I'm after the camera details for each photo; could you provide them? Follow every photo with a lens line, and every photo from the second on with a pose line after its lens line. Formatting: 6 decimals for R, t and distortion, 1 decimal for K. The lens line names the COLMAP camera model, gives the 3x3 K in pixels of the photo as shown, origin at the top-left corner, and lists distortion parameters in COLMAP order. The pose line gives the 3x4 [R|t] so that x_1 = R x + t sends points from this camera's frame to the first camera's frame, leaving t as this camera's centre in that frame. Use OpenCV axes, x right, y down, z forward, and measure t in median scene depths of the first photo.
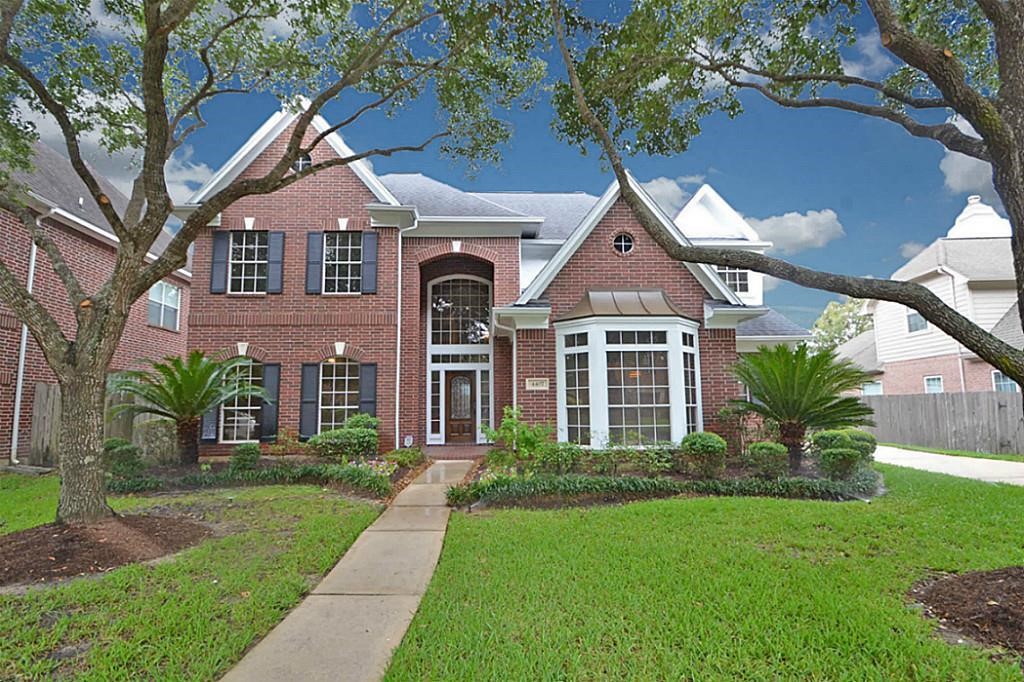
lens RADIAL K [[515.0, 0, 510.1], [0, 515.0, 345.6], [0, 0, 1]] dist [-0.002004, -0.000484]
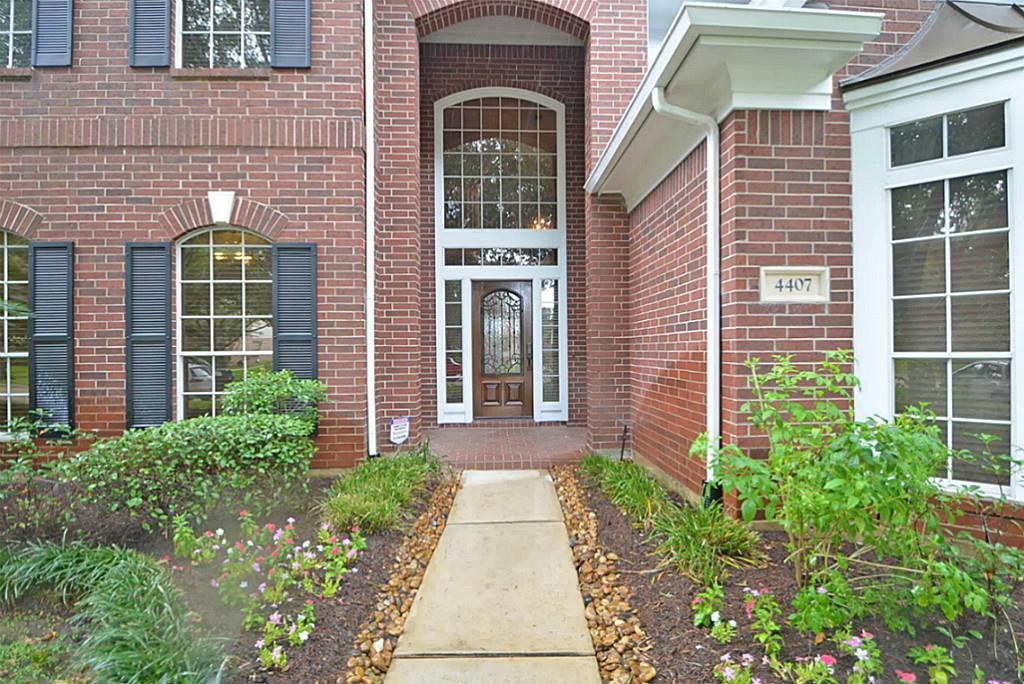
lens RADIAL K [[515.0, 0, 513.6], [0, 515.0, 344.0], [0, 0, 1]] dist [-0.002004, -0.000484]
pose [[0.999967, 0.002054, 0.007797, -0.099235], [-0.002903, 0.993873, 0.110490, 0.061374], [-0.007522, -0.110509, 0.993847, 0.545102]]
